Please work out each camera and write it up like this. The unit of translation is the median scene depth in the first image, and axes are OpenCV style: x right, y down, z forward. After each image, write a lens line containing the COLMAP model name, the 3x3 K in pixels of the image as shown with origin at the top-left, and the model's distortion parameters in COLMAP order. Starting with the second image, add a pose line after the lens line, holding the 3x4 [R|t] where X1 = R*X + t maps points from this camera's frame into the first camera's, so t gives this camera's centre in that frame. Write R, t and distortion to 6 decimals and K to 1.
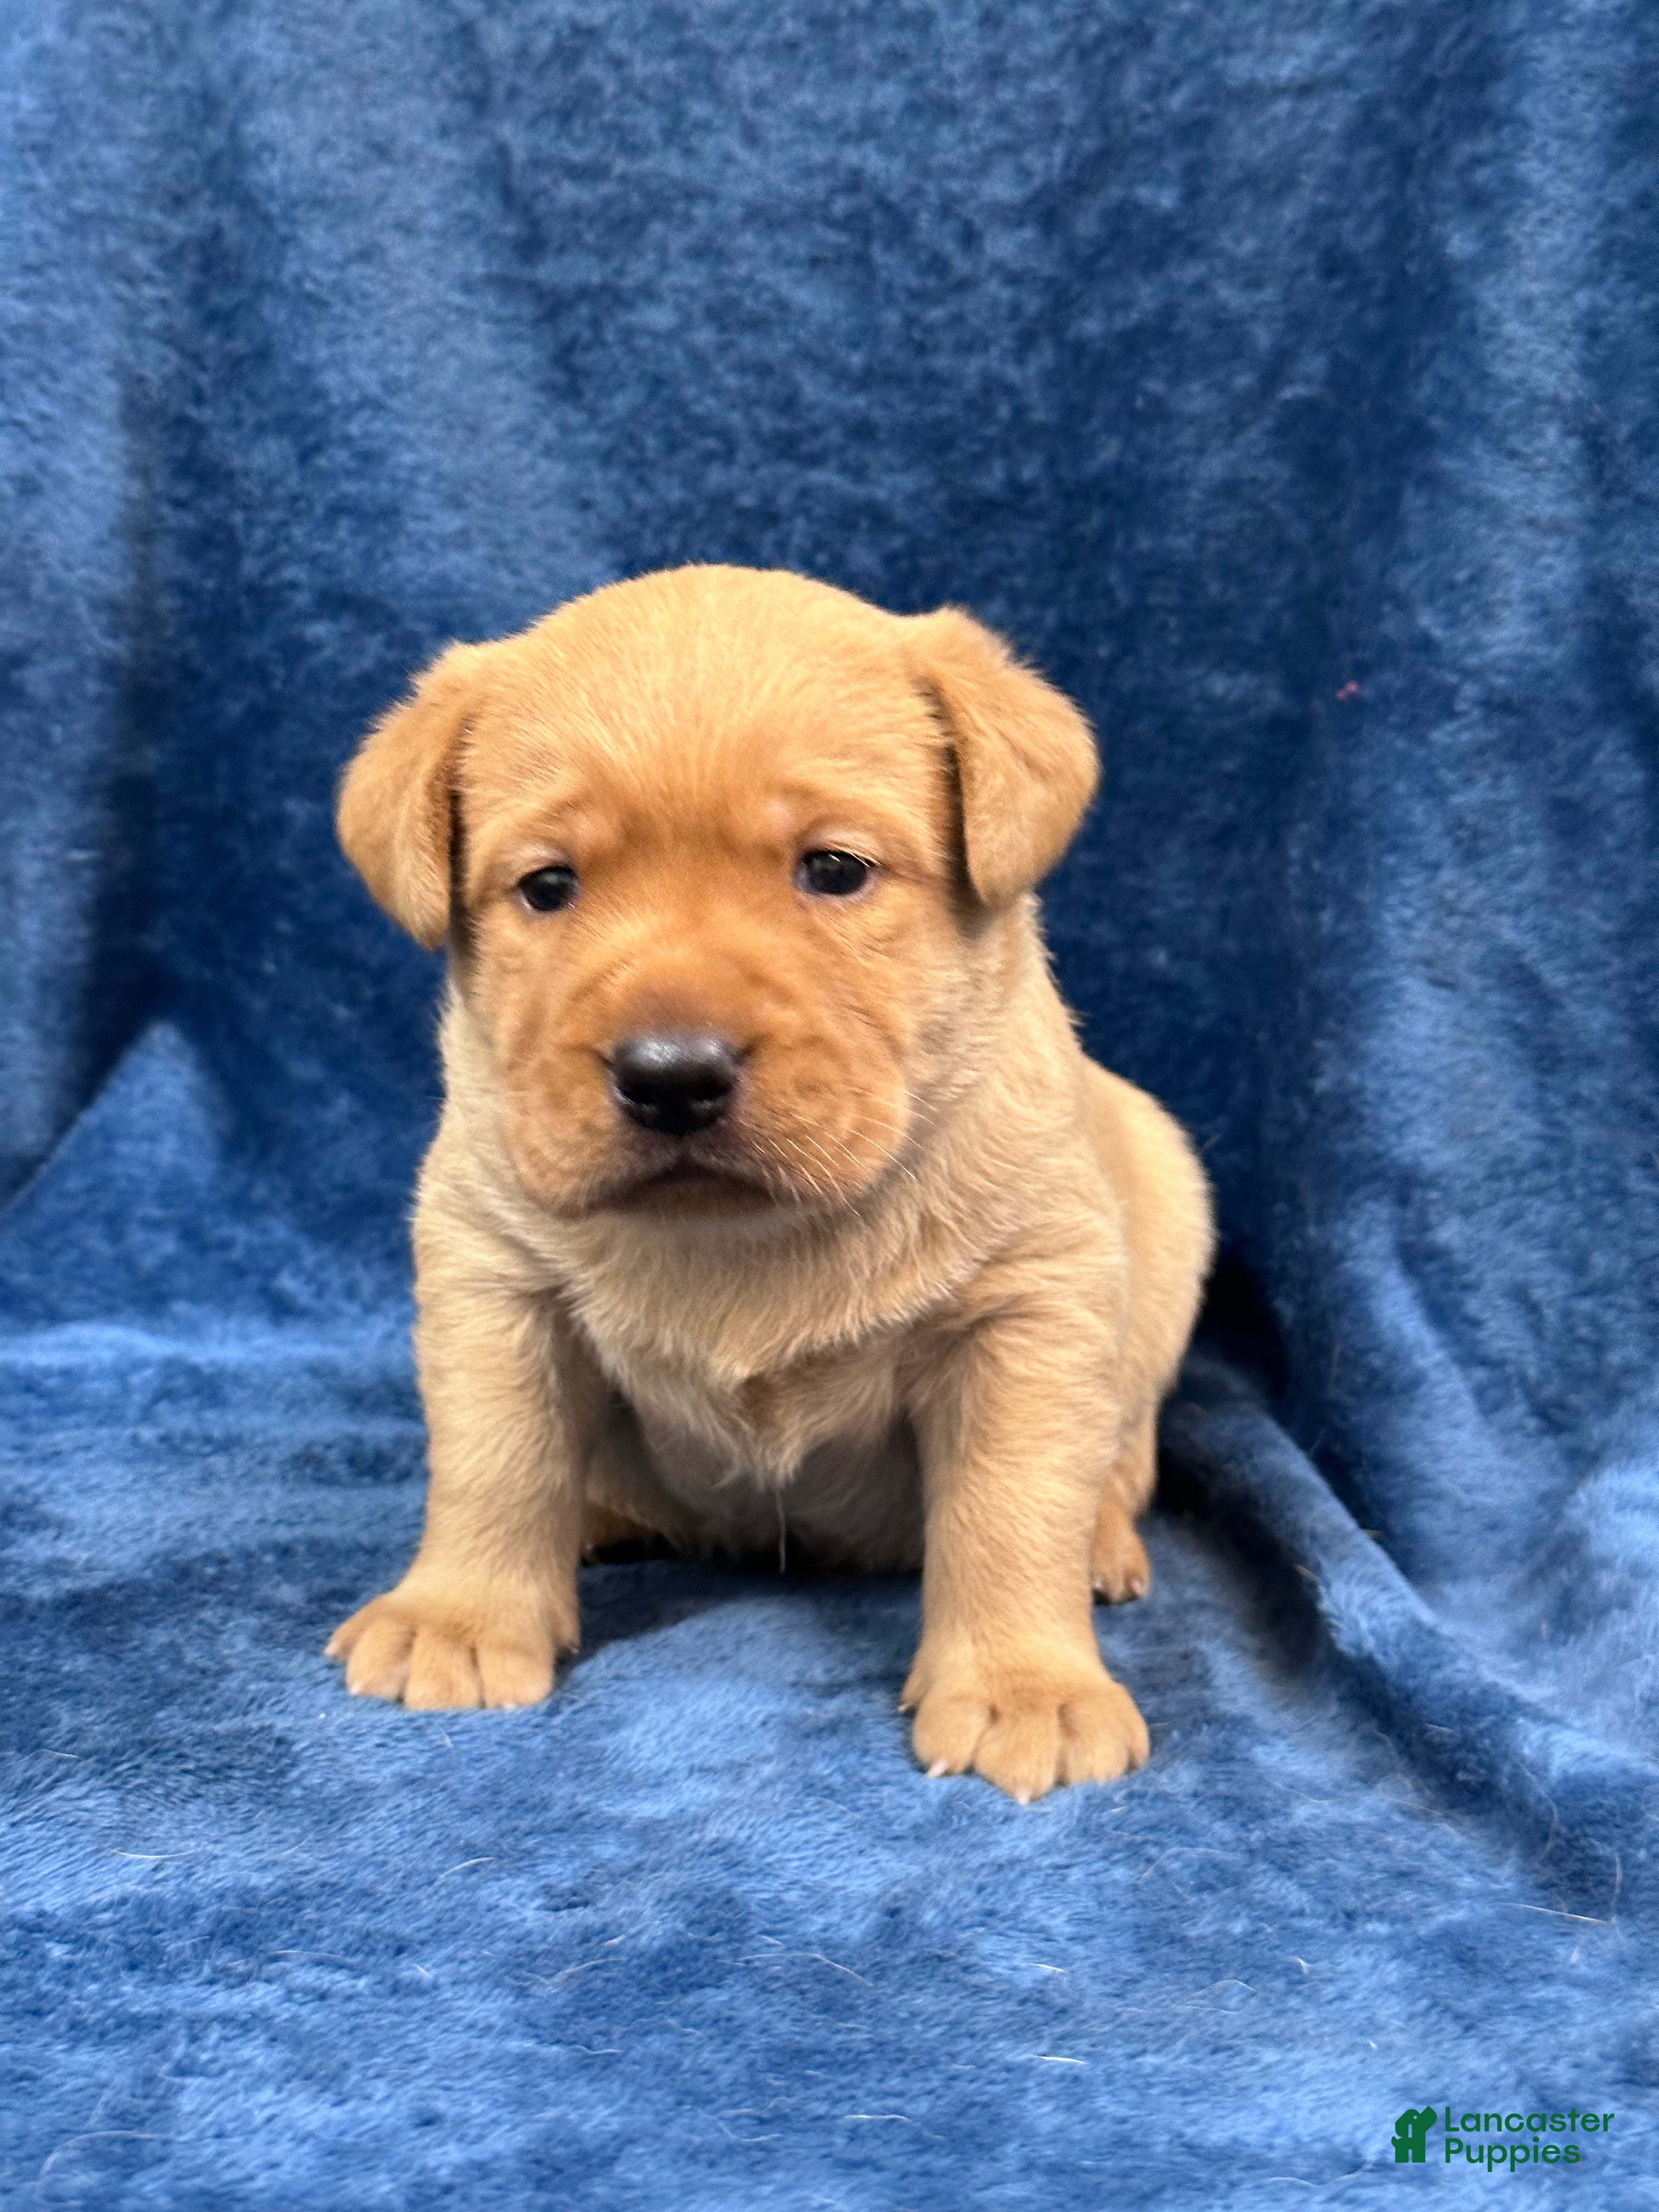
lens RADIAL K [[3687.0, 0, 829.1], [0, 3687.0, 1192.8], [0, 0, 1]] dist [0.128256, -0.371716]
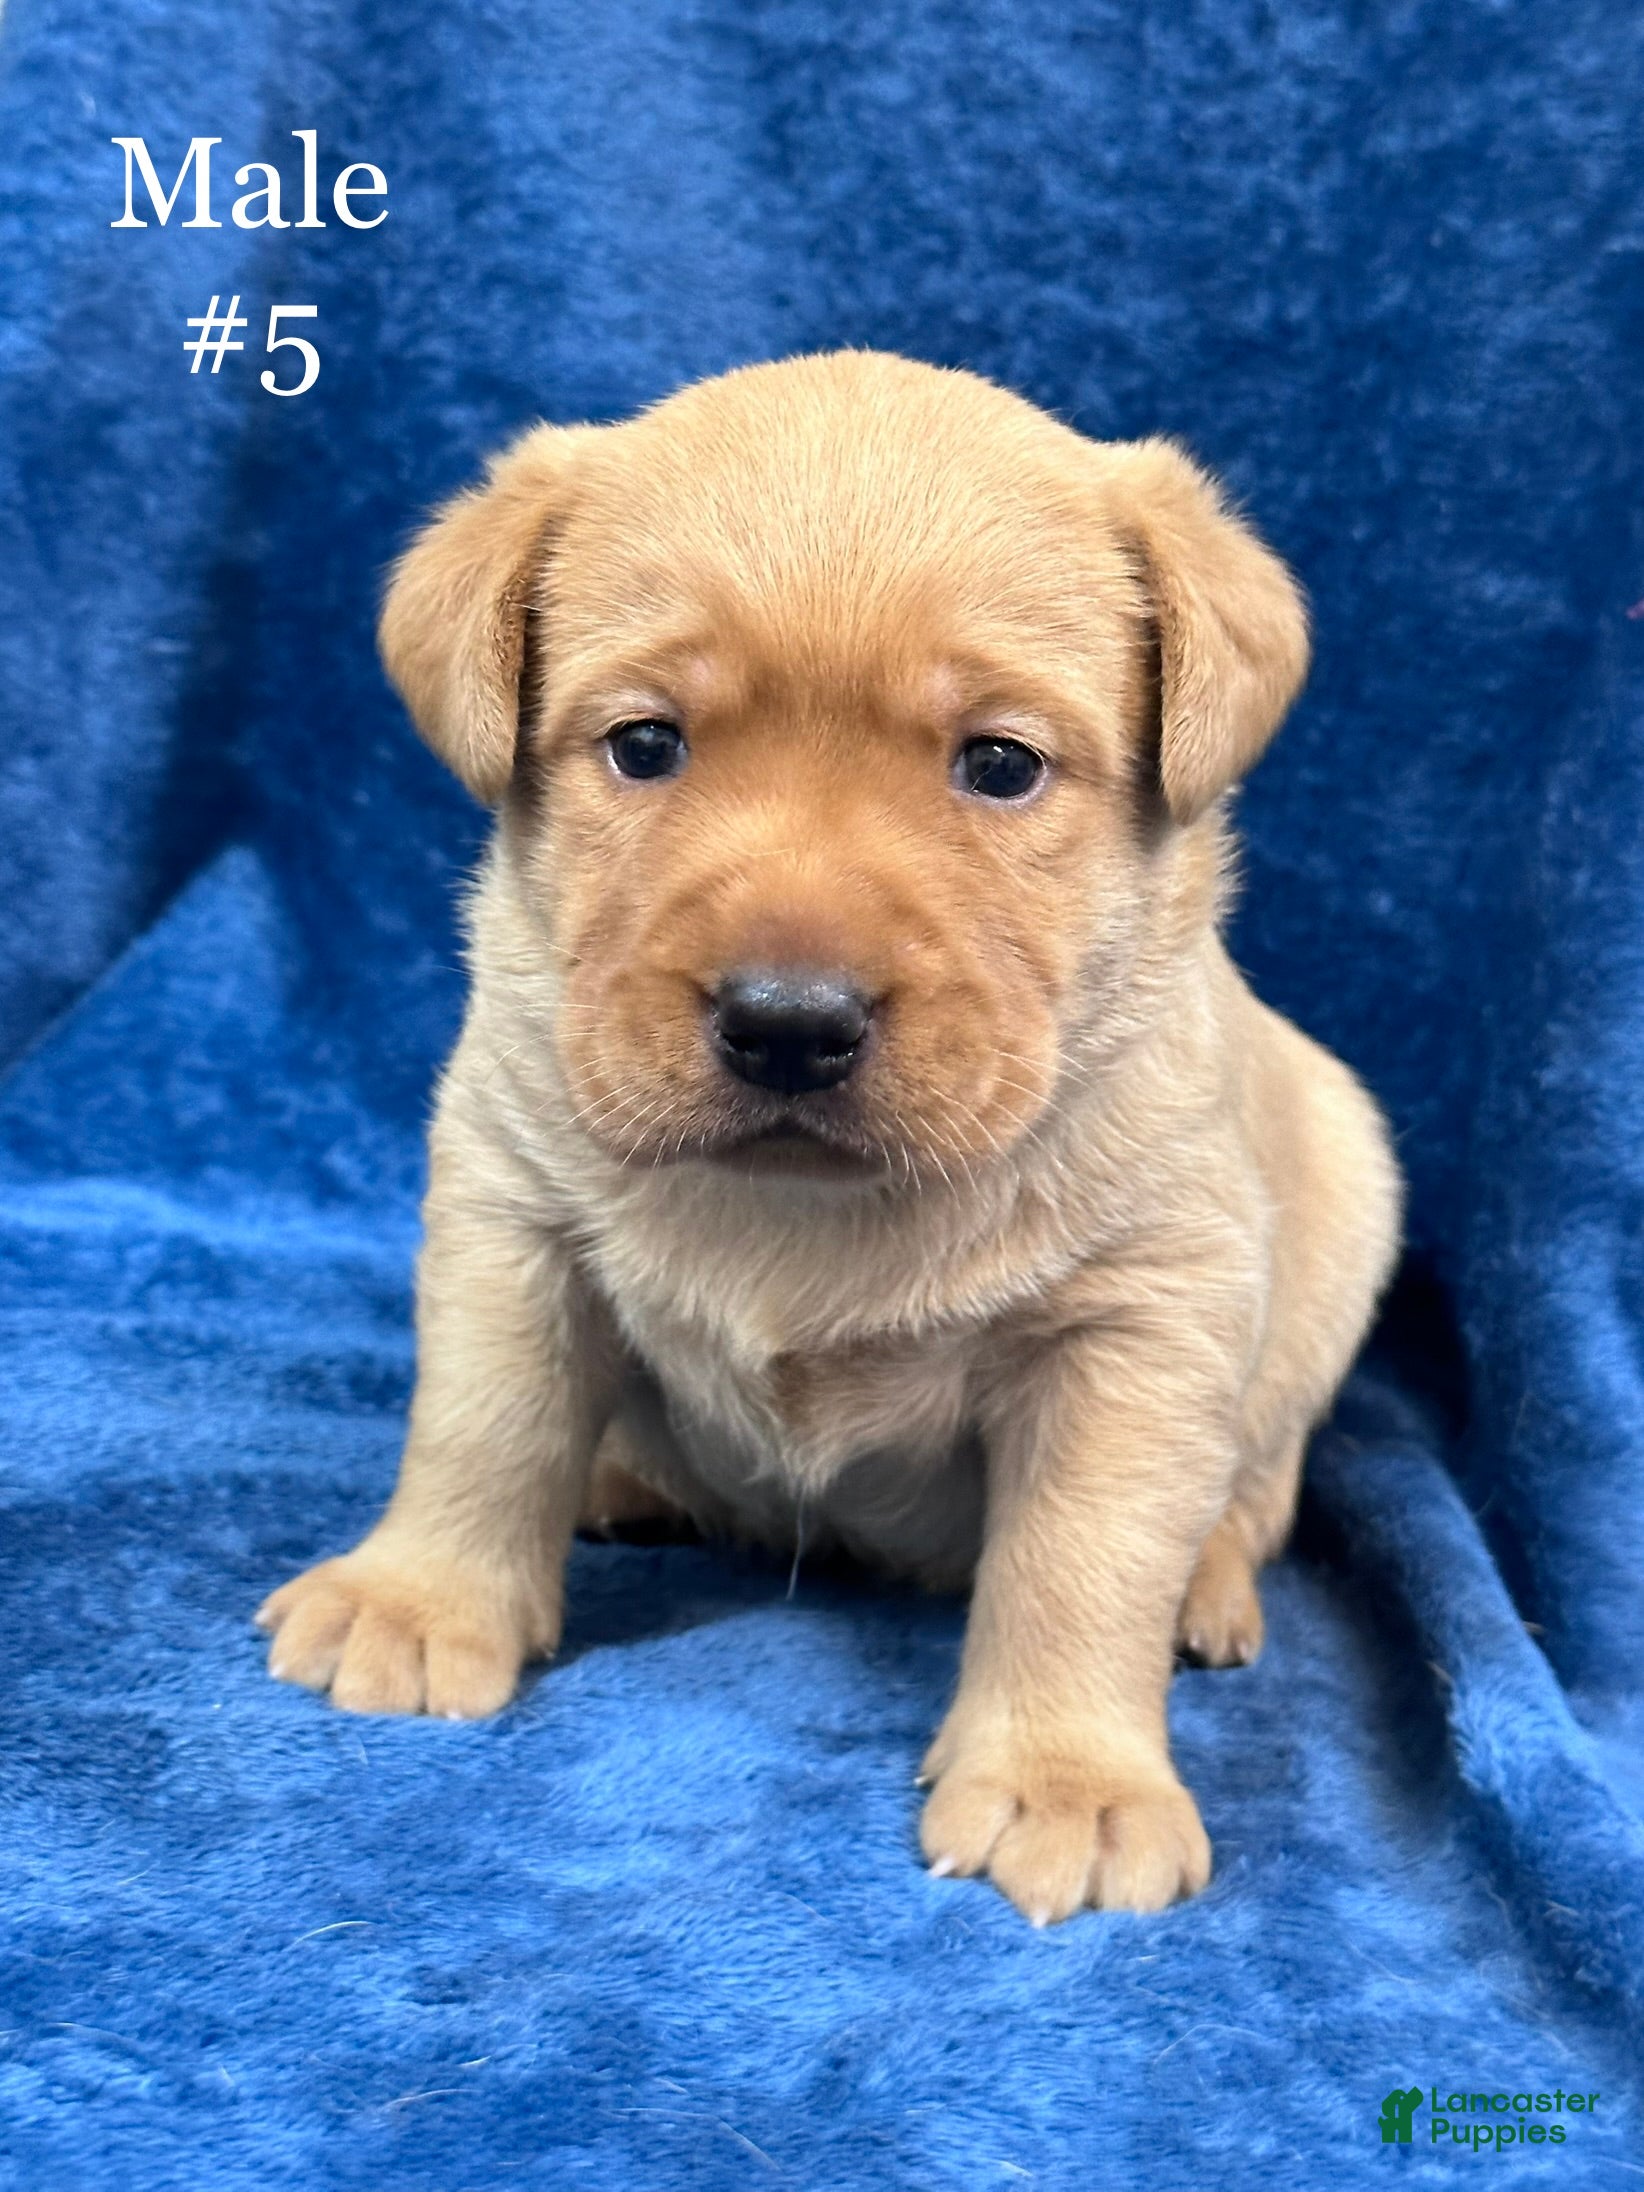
lens RADIAL K [[3653.7, 0, 821.6], [0, 3653.7, 1182.0], [0, 0, 1]] dist [0.128256, -0.371716]
pose [[0.989052, 0.119269, -0.086899, 0.048549], [-0.115997, 0.992370, 0.041798, -0.022899], [0.091221, -0.031260, 0.995340, 0.169380]]
